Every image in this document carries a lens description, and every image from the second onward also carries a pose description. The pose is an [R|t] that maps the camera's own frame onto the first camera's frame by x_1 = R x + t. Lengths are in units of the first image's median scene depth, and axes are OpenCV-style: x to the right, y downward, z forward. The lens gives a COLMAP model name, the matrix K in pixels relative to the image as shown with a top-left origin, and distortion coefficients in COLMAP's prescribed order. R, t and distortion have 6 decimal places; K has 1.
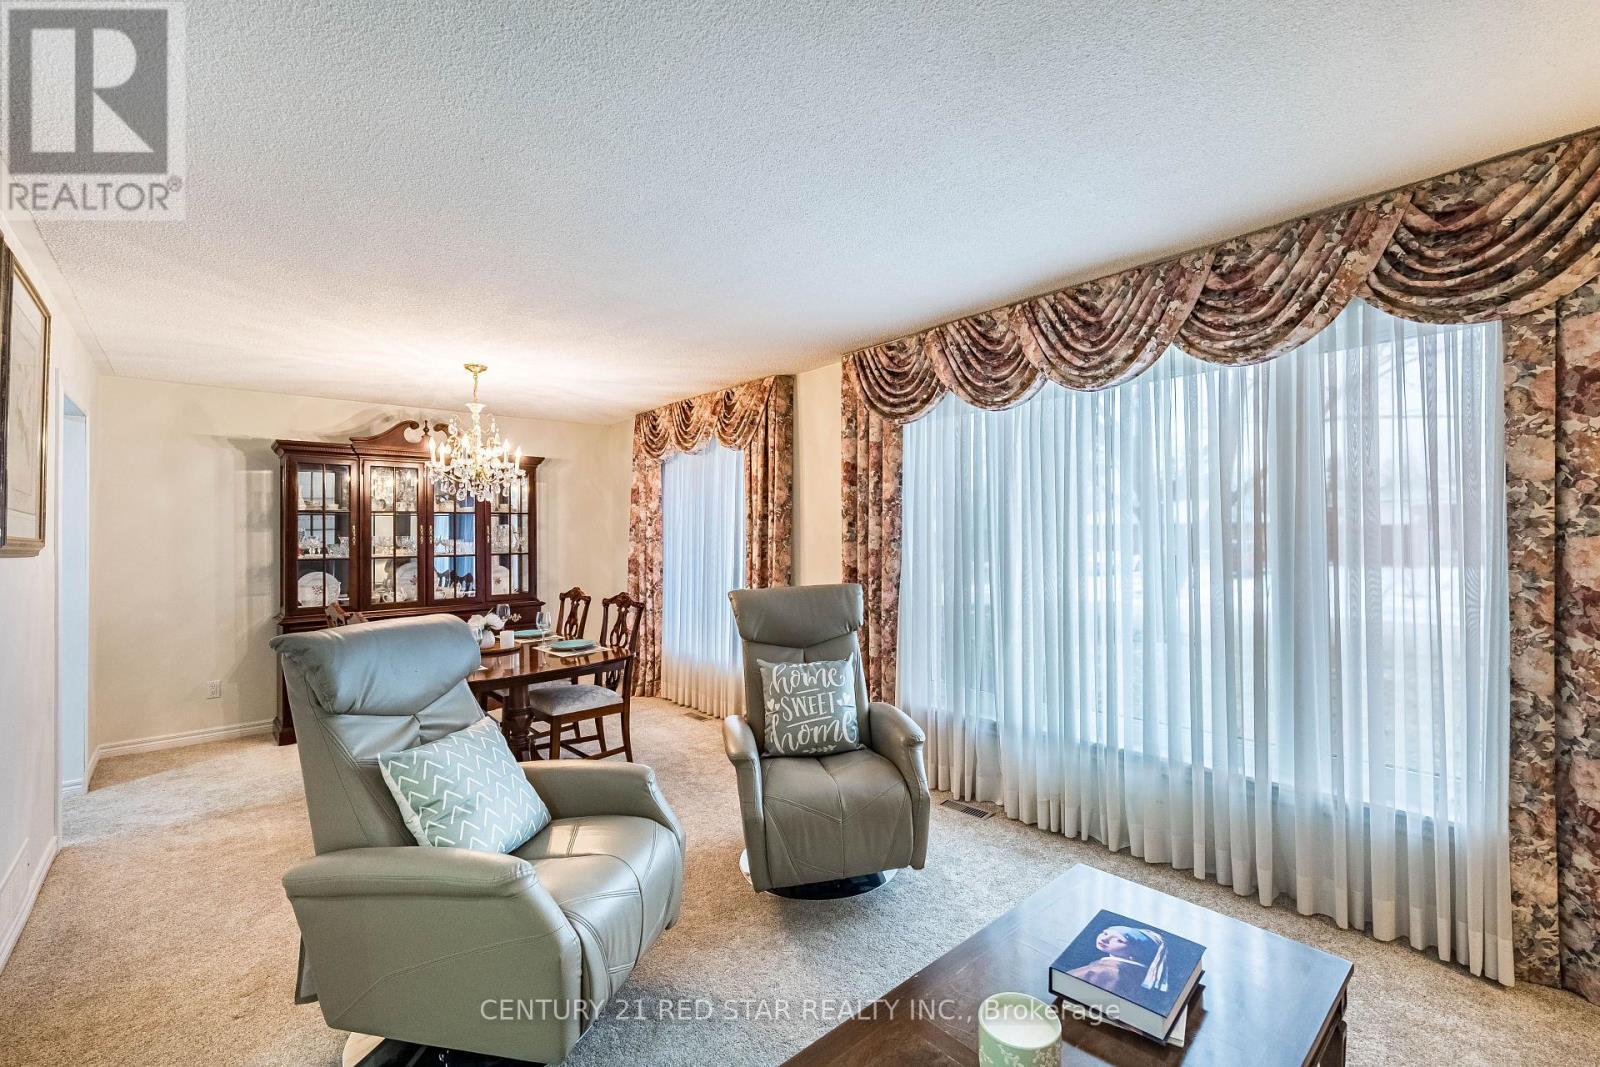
lens RADIAL K [[686.5, 0, 840.4], [0, 686.5, 526.5], [0, 0, 1]] dist [0.000200, 0.000172]
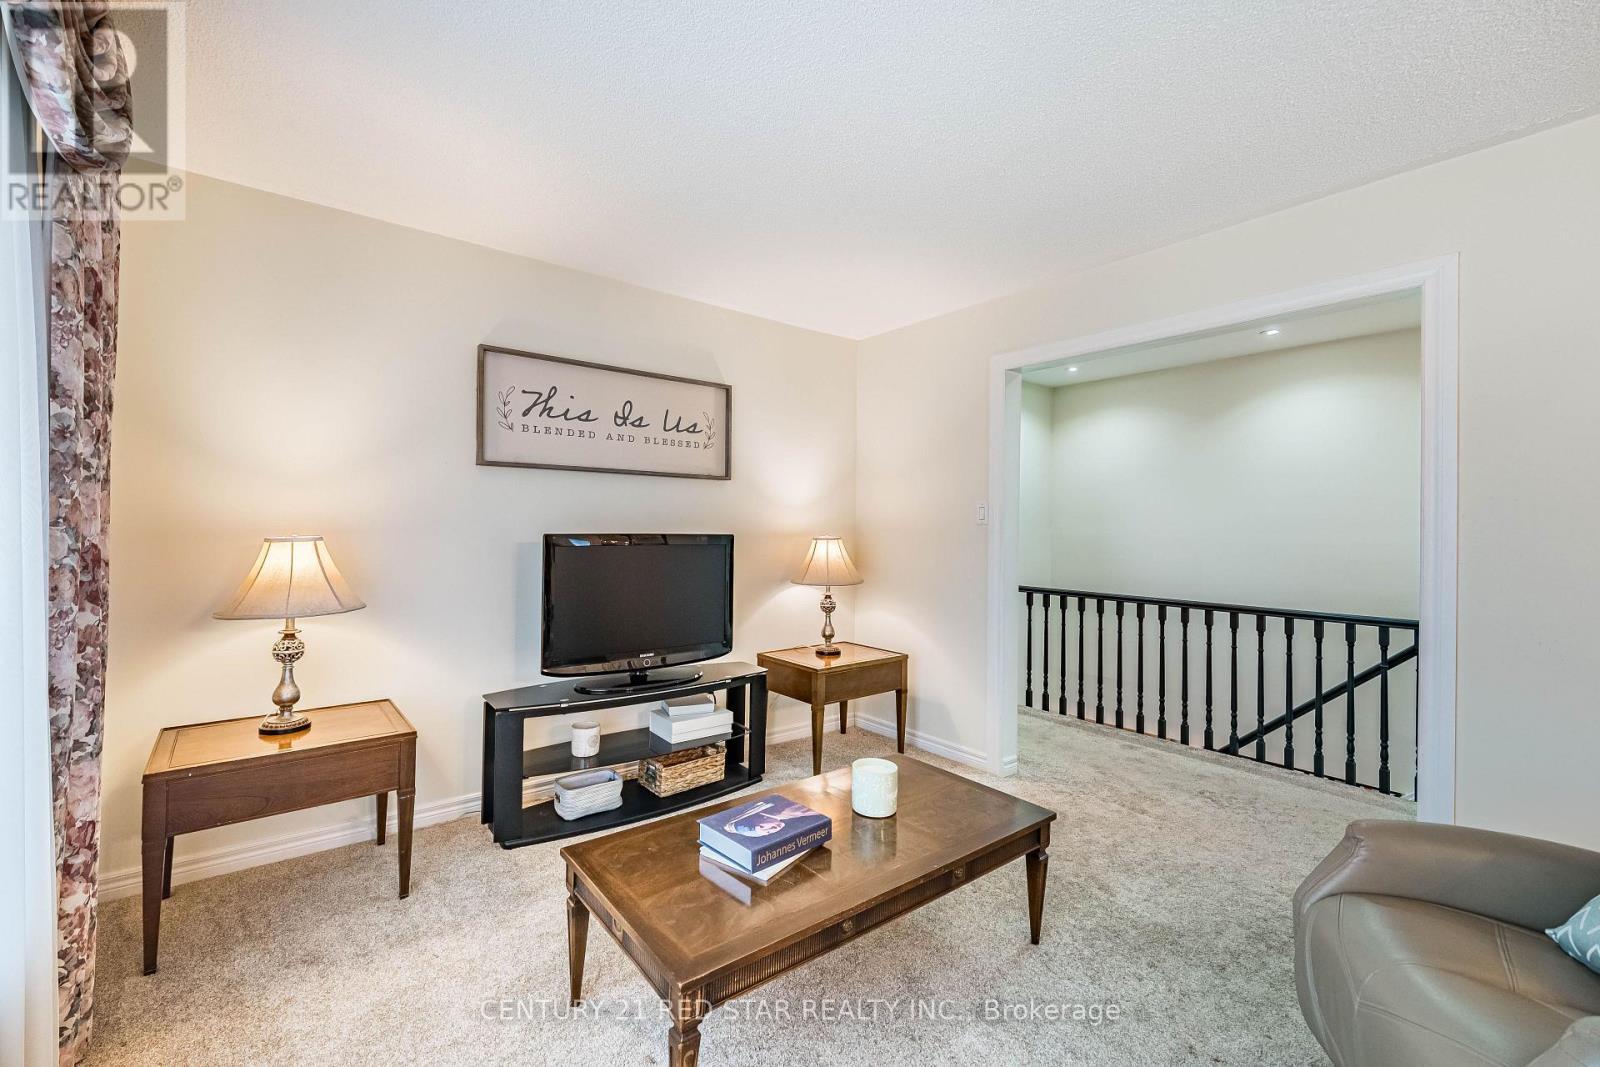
lens RADIAL K [[664.4, 0, 794.8], [0, 664.4, 531.9], [0, 0, 1]] dist [-0.000463, -0.000205]
pose [[-0.996368, 0.003244, 0.085085, 0.190103], [0.002433, 0.999951, -0.009627, 0.078608], [-0.085112, -0.009385, -0.996327, 1.627428]]
